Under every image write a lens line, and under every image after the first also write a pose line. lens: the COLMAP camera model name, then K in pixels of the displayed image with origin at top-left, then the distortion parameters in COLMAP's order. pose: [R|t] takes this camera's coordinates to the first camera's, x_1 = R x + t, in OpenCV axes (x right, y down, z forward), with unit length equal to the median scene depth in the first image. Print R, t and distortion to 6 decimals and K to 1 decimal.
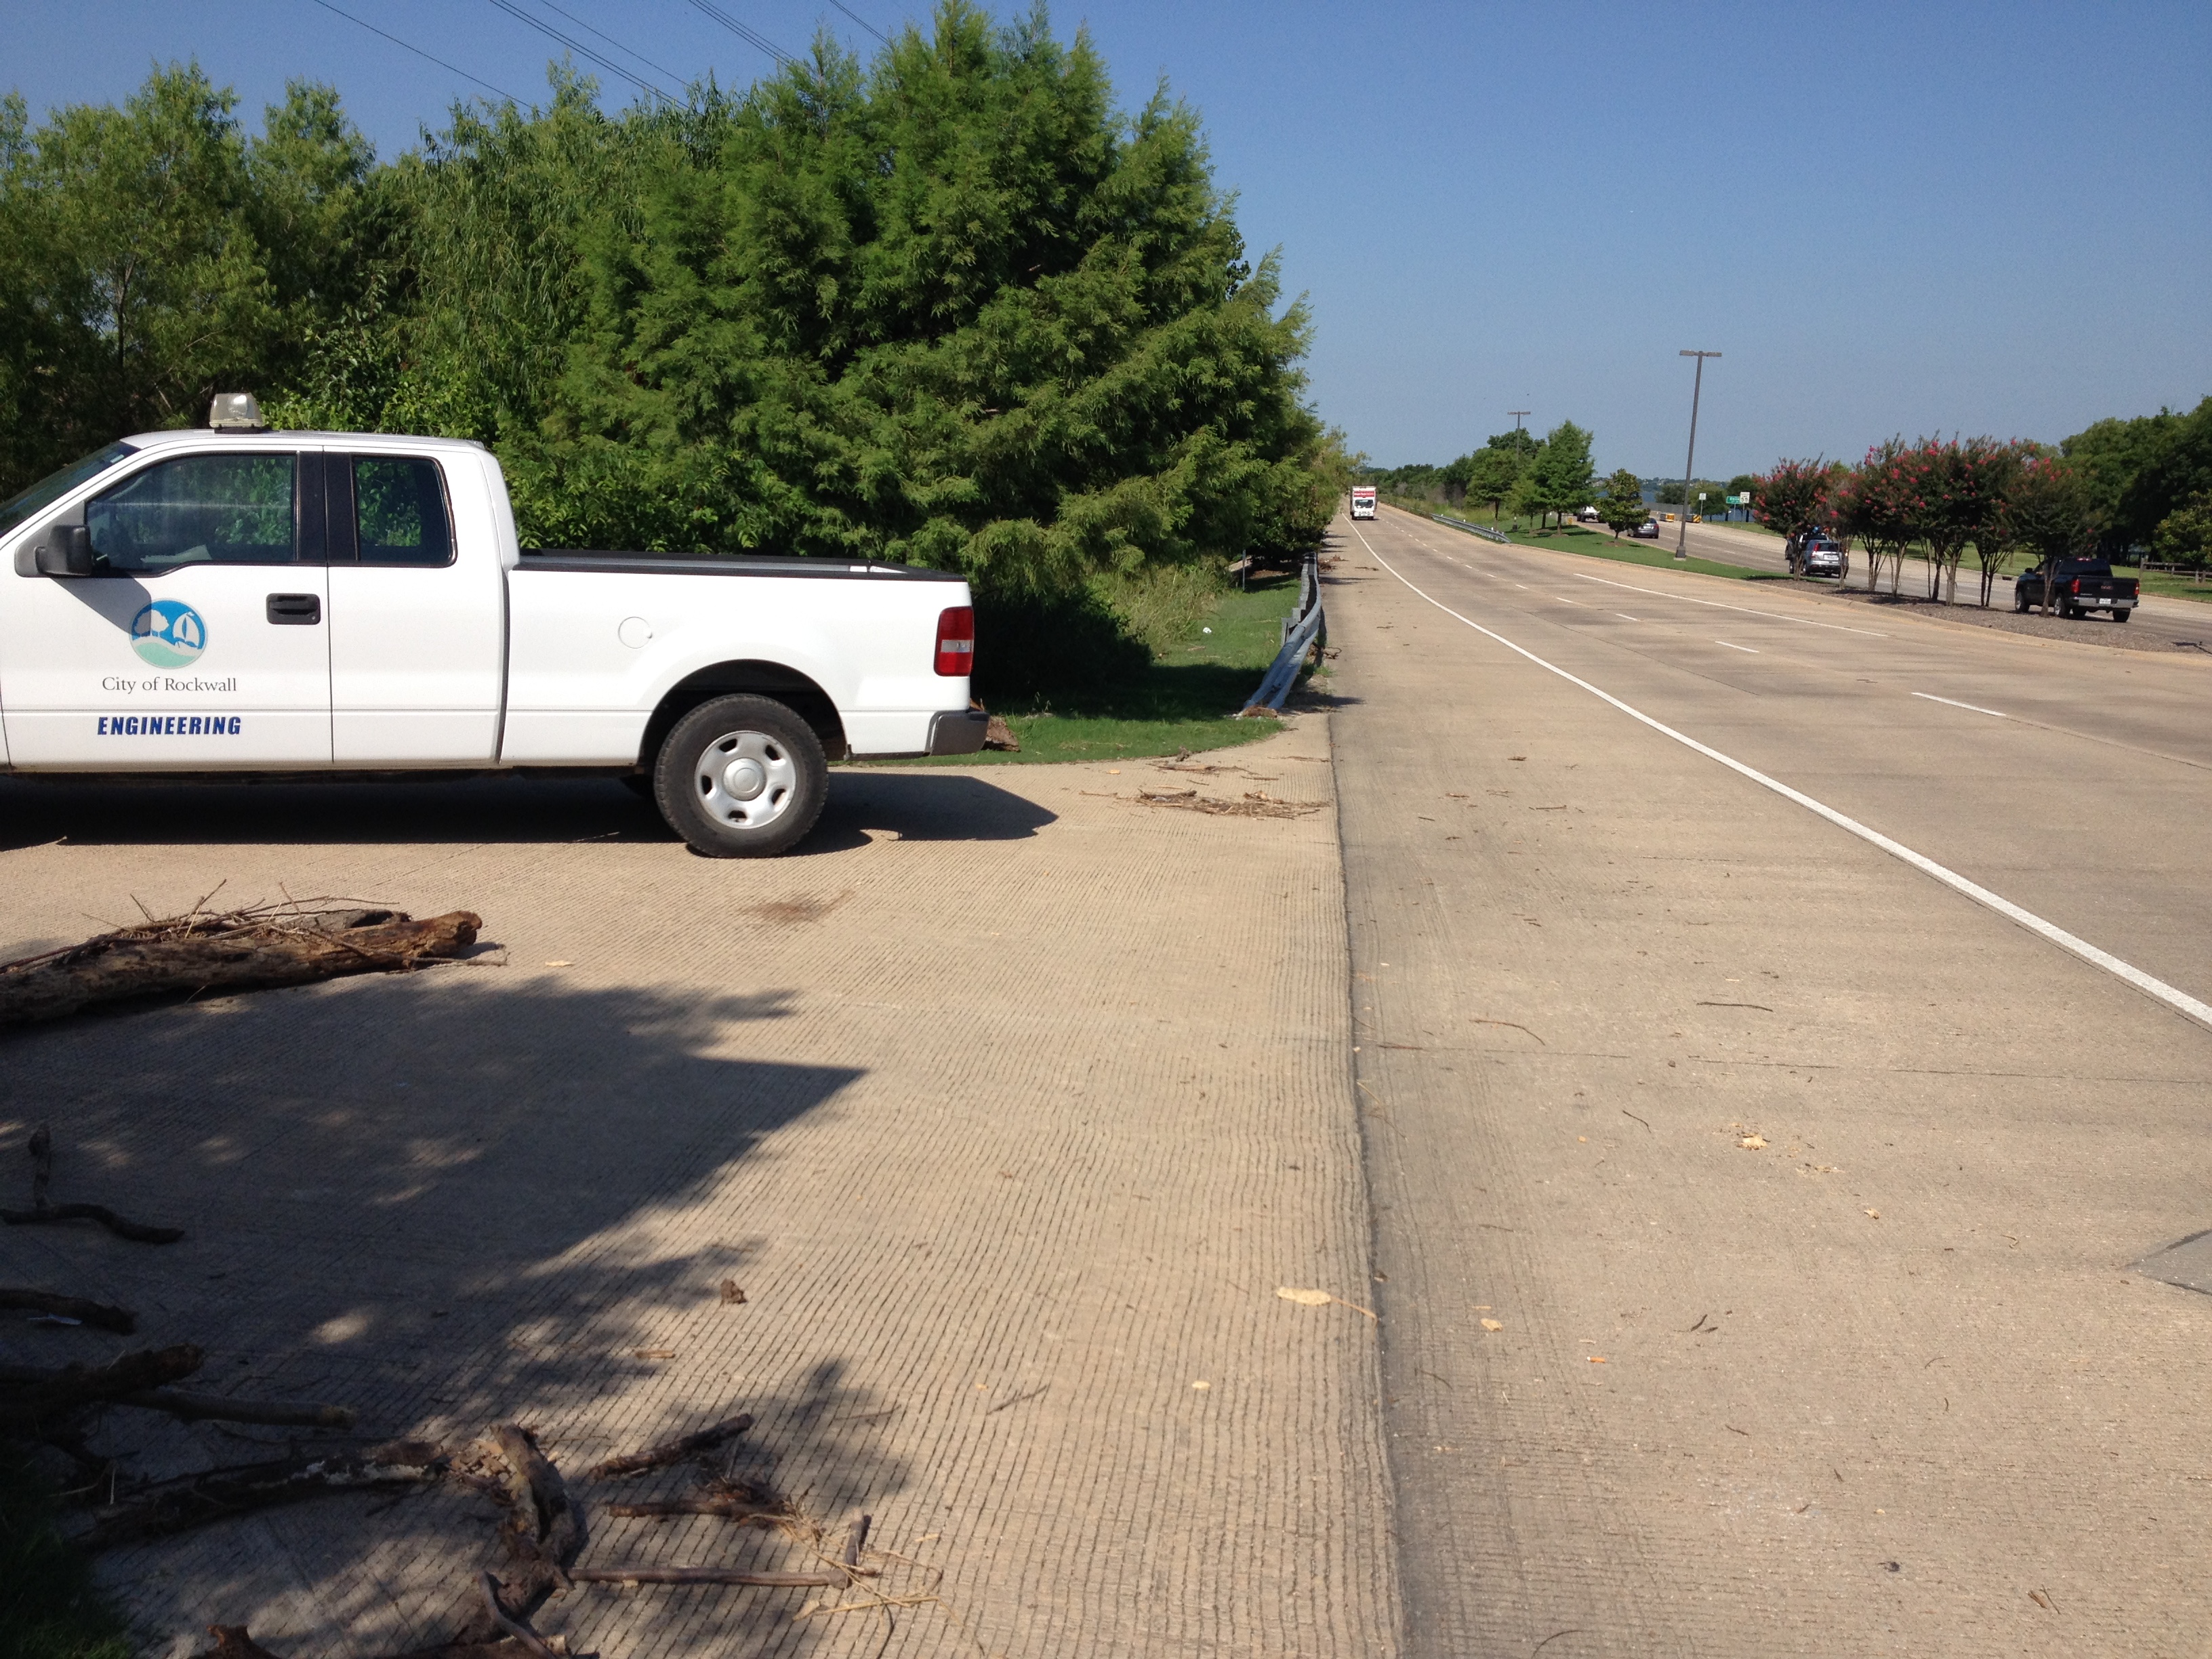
lens RADIAL K [[2073.2, 0, 1106.0], [0, 2073.2, 829.5], [0, 0, 1]] dist [0.195818, -0.350525]
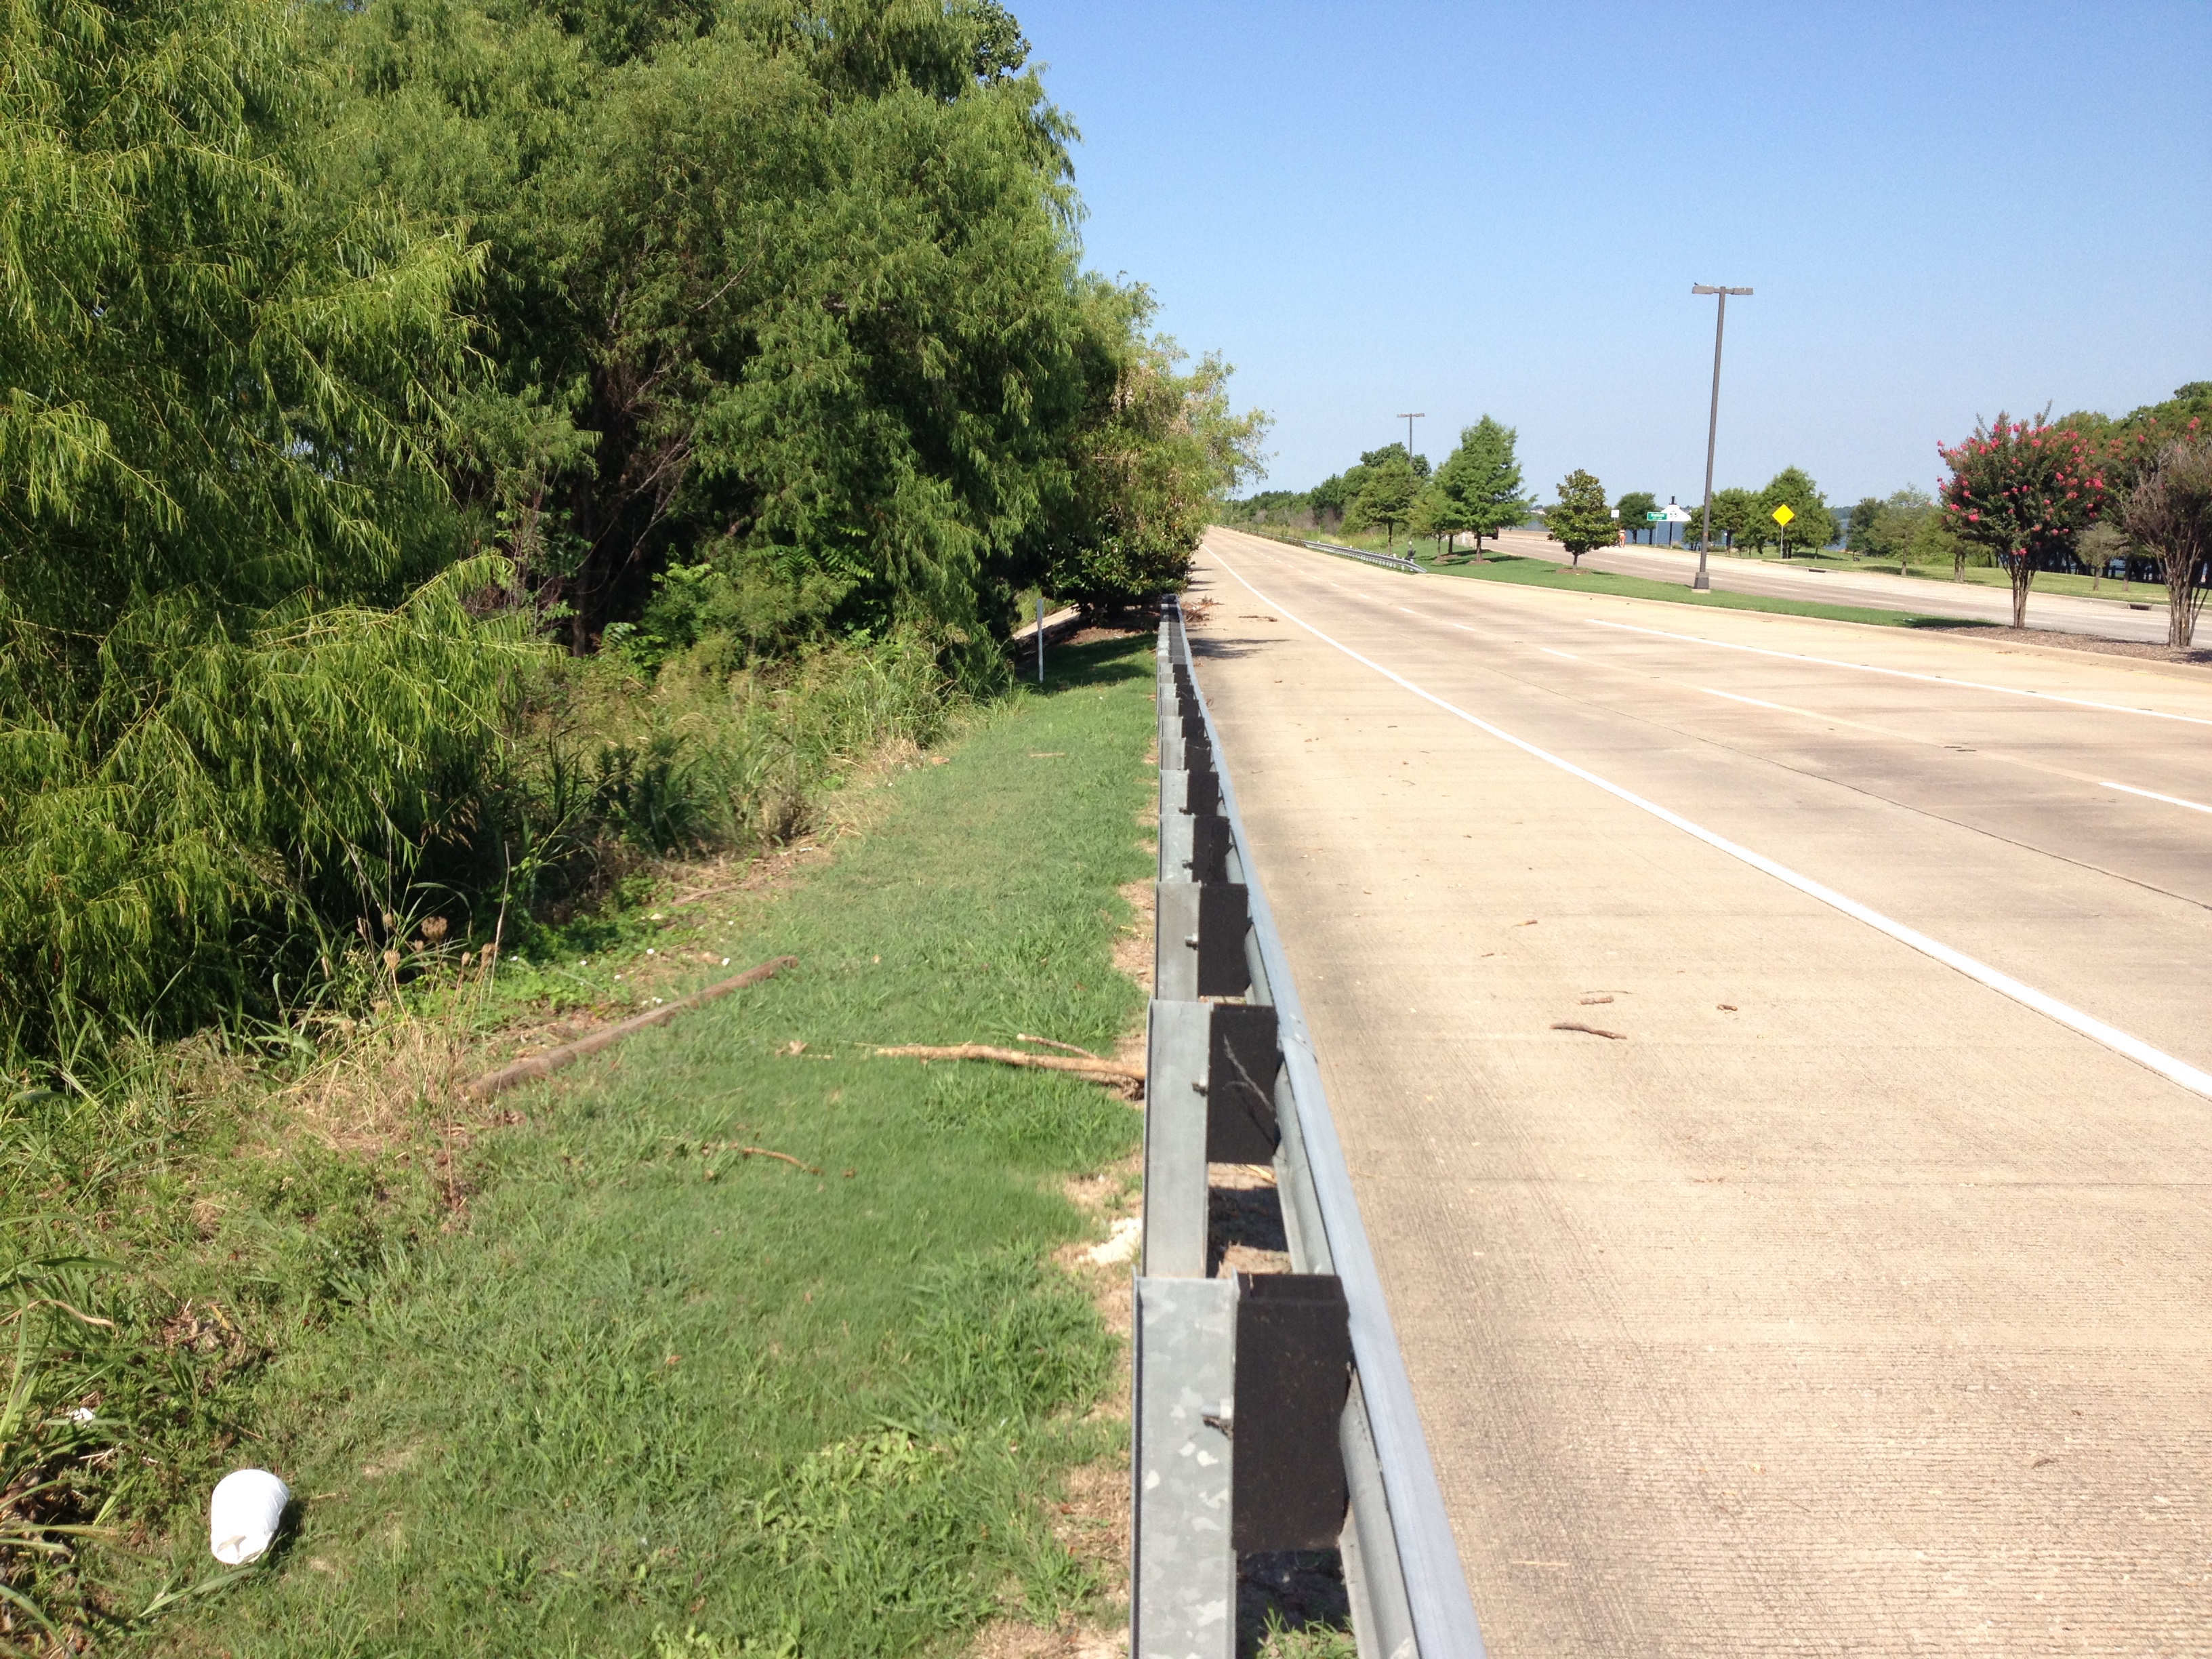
lens RADIAL K [[2073.2, 0, 1106.0], [0, 2073.2, 829.5], [0, 0, 1]] dist [0.195818, -0.350525]
pose [[0.997295, -0.033948, 0.065193, 0.103170], [0.035068, 0.999255, -0.016120, -0.153051], [-0.064597, 0.018363, 0.997742, 1.087751]]
